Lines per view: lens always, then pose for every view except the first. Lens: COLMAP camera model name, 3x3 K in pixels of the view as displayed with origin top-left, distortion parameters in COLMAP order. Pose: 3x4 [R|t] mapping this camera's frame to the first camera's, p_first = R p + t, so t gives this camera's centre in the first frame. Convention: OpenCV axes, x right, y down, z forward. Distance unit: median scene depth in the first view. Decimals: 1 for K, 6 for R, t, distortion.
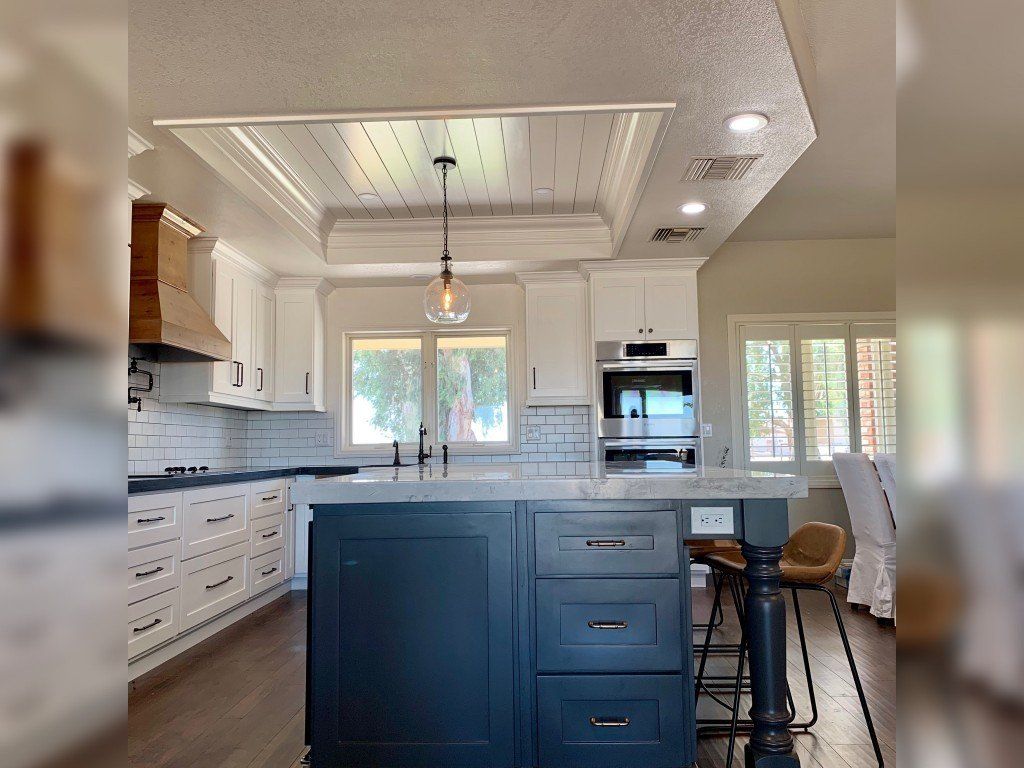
lens RADIAL K [[757.4, 0, 512.0], [0, 757.4, 384.0], [0, 0, 1]] dist [0.114682, -0.266329]
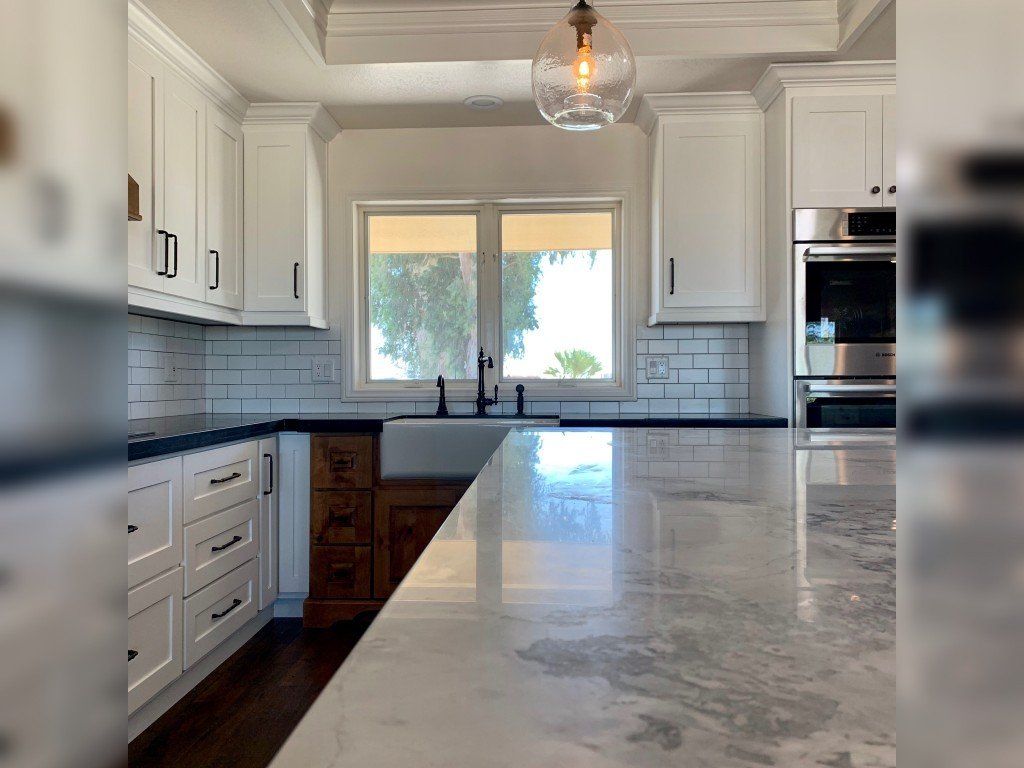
lens RADIAL K [[757.4, 0, 512.0], [0, 757.4, 384.0], [0, 0, 1]] dist [0.114682, -0.266329]
pose [[0.999863, 0.012791, -0.010482, -0.087893], [-0.011801, 0.995909, 0.089583, 0.024508], [0.011585, -0.089447, 0.995924, 0.382452]]
